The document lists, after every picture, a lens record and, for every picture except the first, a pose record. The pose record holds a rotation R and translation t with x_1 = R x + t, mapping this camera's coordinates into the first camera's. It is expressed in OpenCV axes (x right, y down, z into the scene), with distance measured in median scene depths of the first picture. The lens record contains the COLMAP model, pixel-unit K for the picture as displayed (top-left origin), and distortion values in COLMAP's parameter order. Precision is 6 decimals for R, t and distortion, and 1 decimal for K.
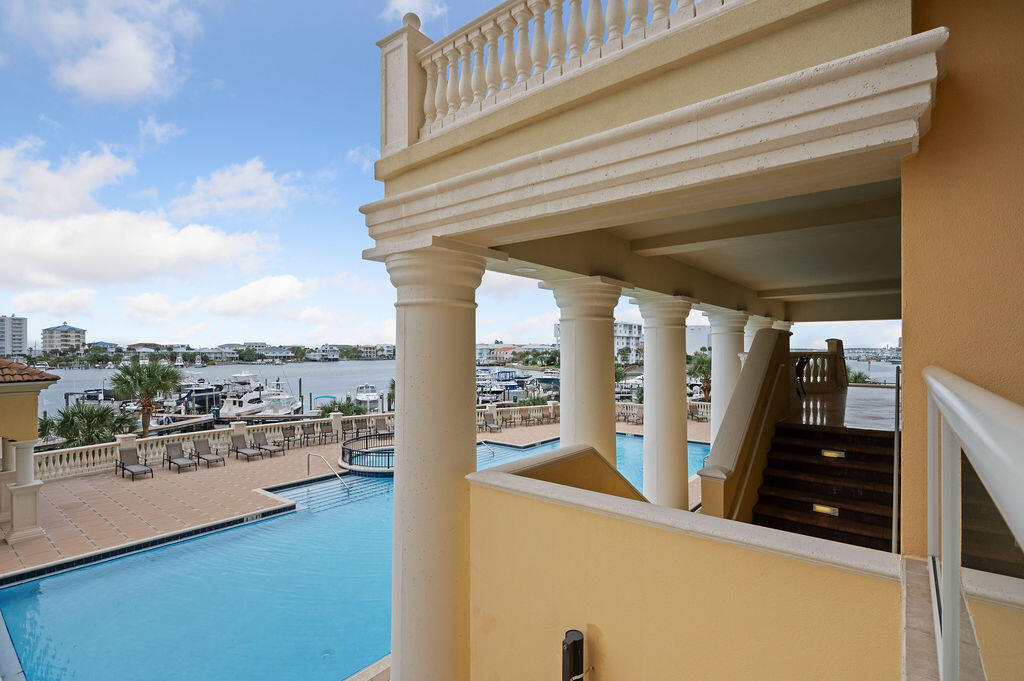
lens RADIAL K [[487.9, 0, 508.7], [0, 487.9, 345.9], [0, 0, 1]] dist [0.001300, 0.000051]
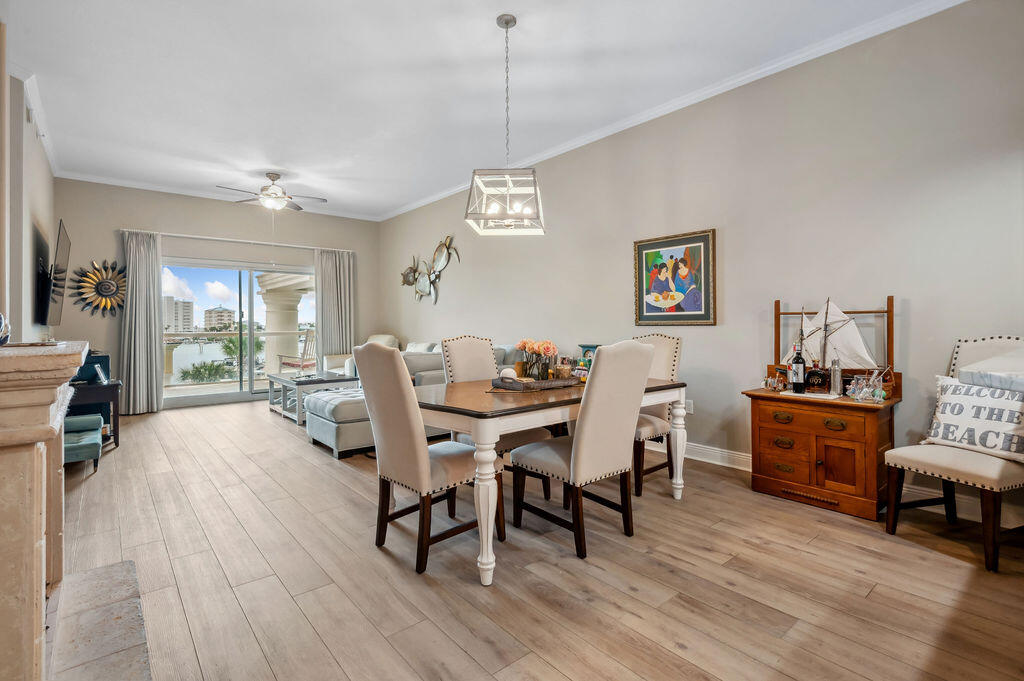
lens RADIAL K [[499.2, 0, 524.6], [0, 499.2, 321.7], [0, 0, 1]] dist [0.003995, 0.000414]
pose [[0.980228, -0.008144, -0.197706, 0.477802], [0.008522, 0.999963, 0.001062, -0.004495], [0.197690, -0.002726, 0.980261, -0.401046]]
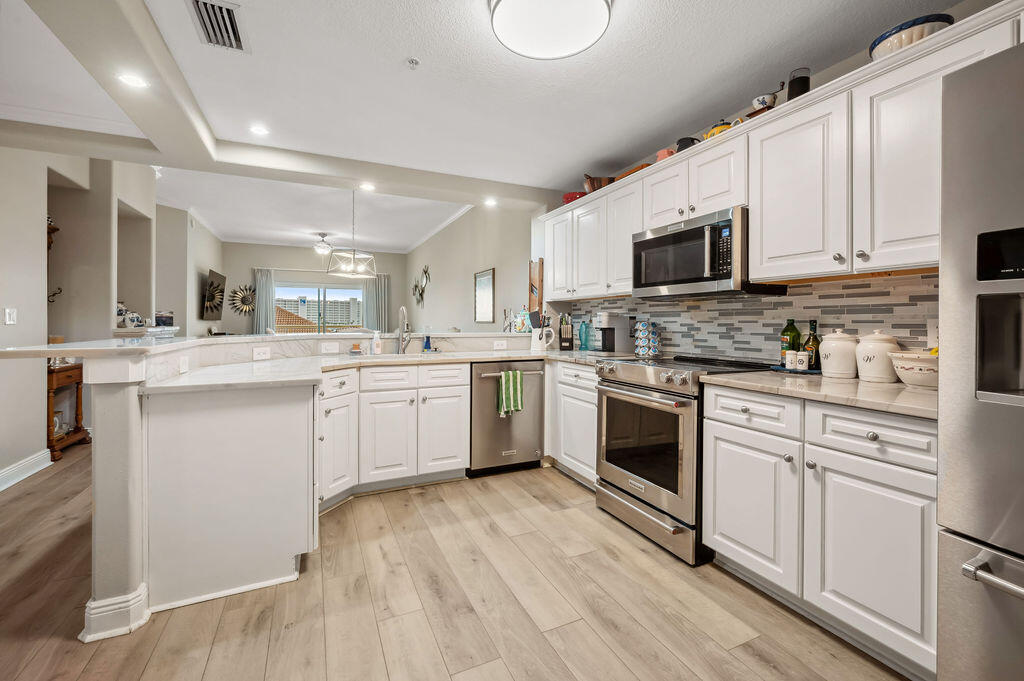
lens RADIAL K [[449.8, 0, 523.0], [0, 449.8, 321.8], [0, 0, 1]] dist [-0.000544, 0.000880]
pose [[0.894134, 0.000582, -0.447800, 0.696515], [0.001192, 0.999993, 0.003680, -0.004068], [0.447798, -0.003824, 0.894126, -0.471873]]
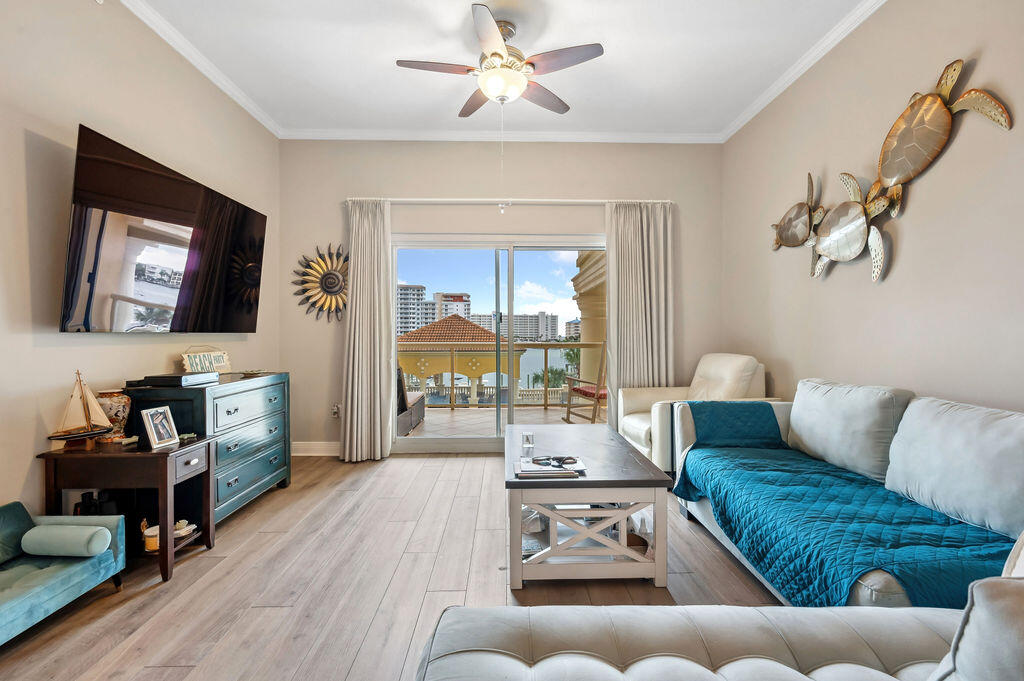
lens RADIAL K [[470.7, 0, 509.1], [0, 470.7, 332.6], [0, 0, 1]] dist [-0.002497, -0.000458]
pose [[0.626152, -0.006430, -0.779675, 0.366233], [0.006425, 0.999975, -0.003086, -0.003028], [0.779675, -0.003077, 0.626177, -0.195436]]
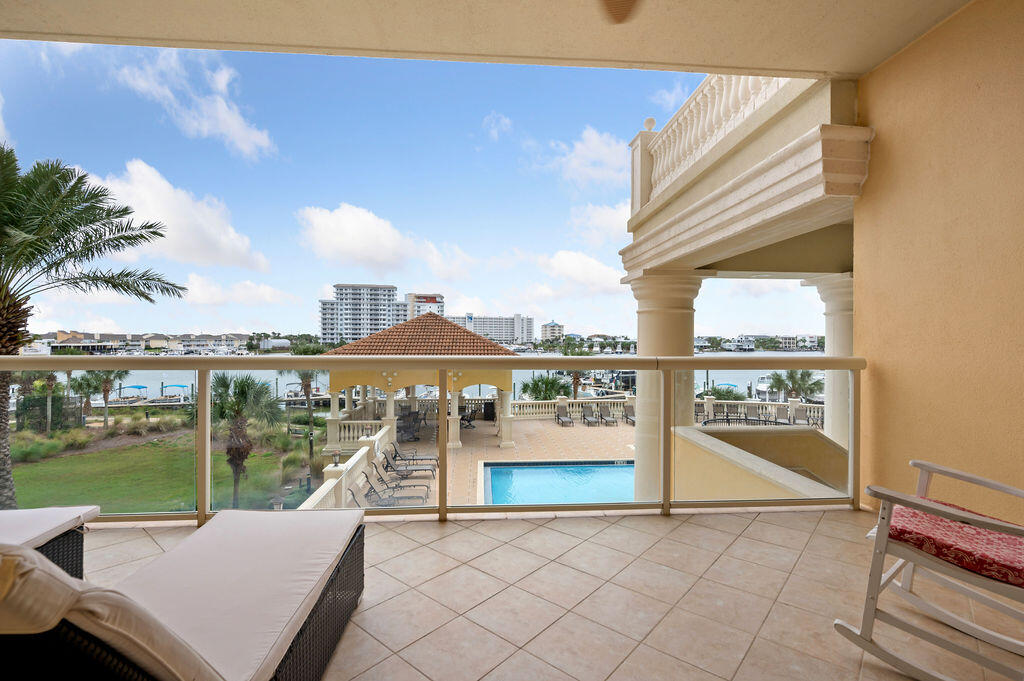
lens RADIAL K [[470.7, 0, 522.1], [0, 470.7, 342.1], [0, 0, 1]] dist [-0.002497, -0.000458]
pose [[0.689795, 0.007683, -0.723964, 0.160827], [0.001496, 0.999926, 0.012037, -0.002610], [0.724003, -0.009386, 0.689733, -0.076241]]
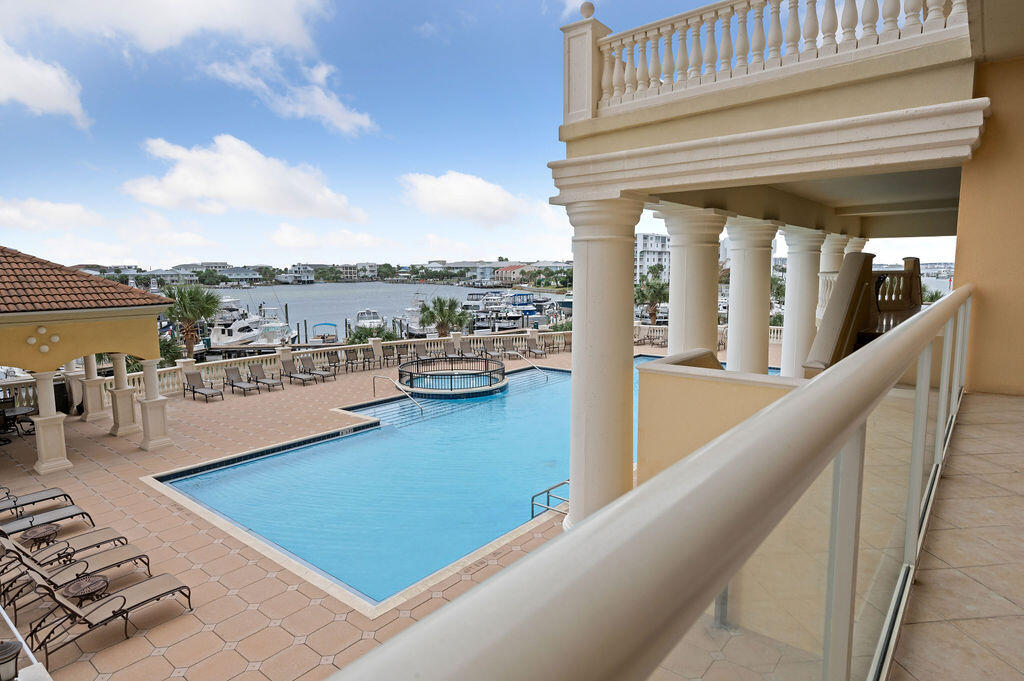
lens RADIAL K [[591.3, 0, 497.8], [0, 591.3, 333.7], [0, 0, 1]] dist [0.005070, -0.001479]
pose [[0.999847, -0.006975, -0.016063, -0.114811], [0.008822, 0.992983, 0.117925, -0.006434], [0.015128, -0.118048, 0.992893, -0.167352]]
